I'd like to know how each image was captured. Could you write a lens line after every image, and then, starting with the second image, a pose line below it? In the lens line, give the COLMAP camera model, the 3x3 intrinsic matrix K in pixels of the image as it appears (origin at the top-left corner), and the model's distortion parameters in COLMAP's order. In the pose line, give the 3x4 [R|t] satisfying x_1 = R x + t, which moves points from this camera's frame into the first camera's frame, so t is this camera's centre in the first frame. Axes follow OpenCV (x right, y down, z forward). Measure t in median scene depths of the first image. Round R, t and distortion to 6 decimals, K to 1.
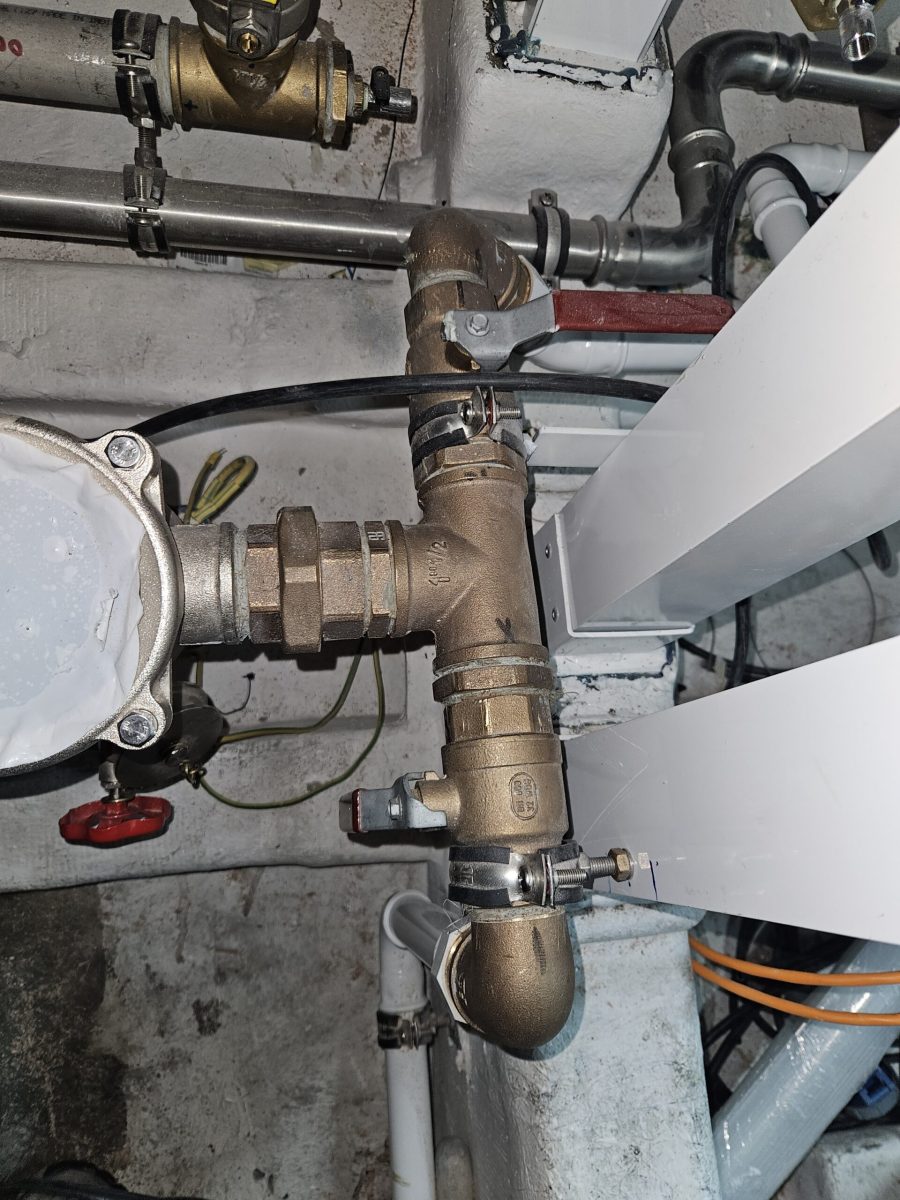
lens RADIAL K [[802.8, 0, 453.4], [0, 802.8, 586.3], [0, 0, 1]] dist [0.086464, -0.077004]
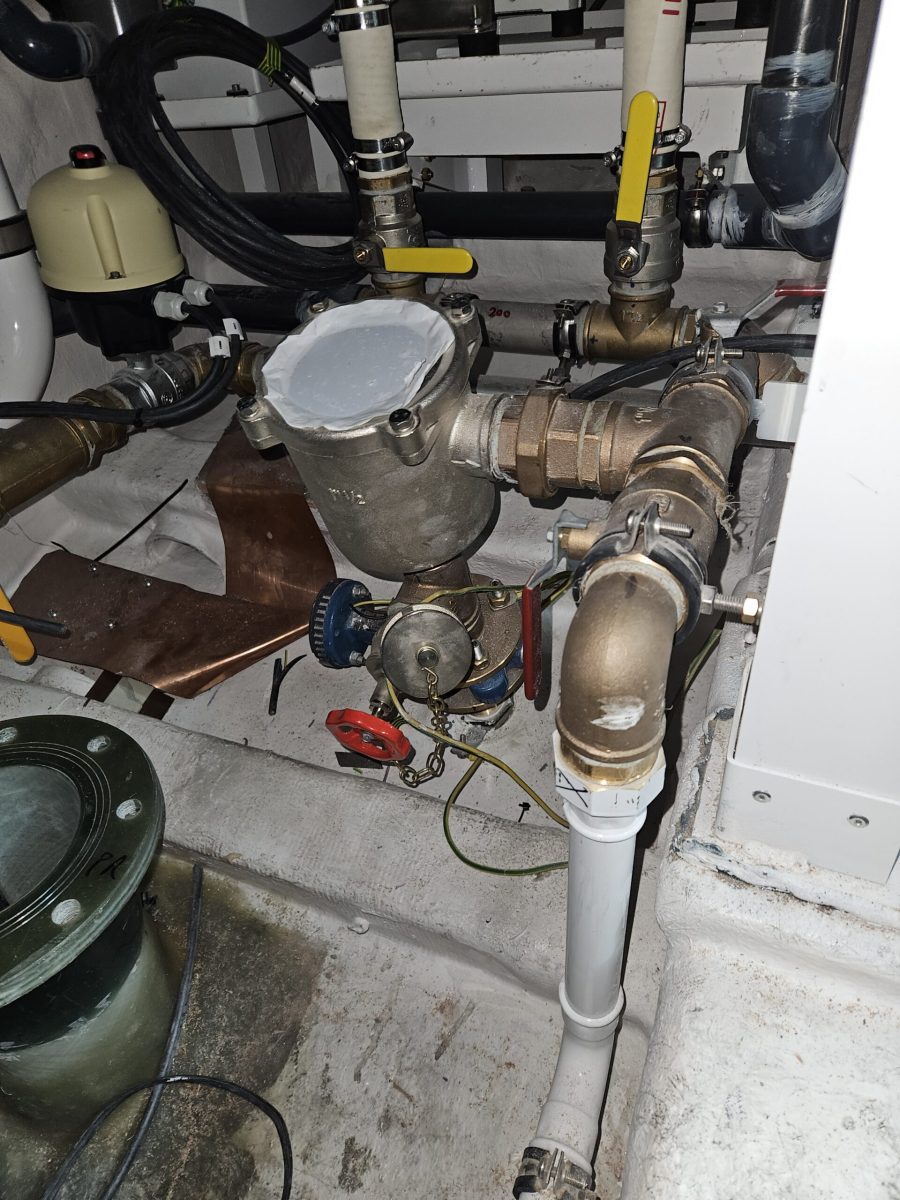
lens RADIAL K [[802.8, 0, 453.4], [0, 802.8, 586.3], [0, 0, 1]] dist [0.086464, -0.077004]
pose [[0.846149, 0.045821, -0.530973, 0.287647], [-0.371508, 0.765048, -0.526007, 0.662370], [0.382118, 0.642341, 0.664368, 0.135849]]
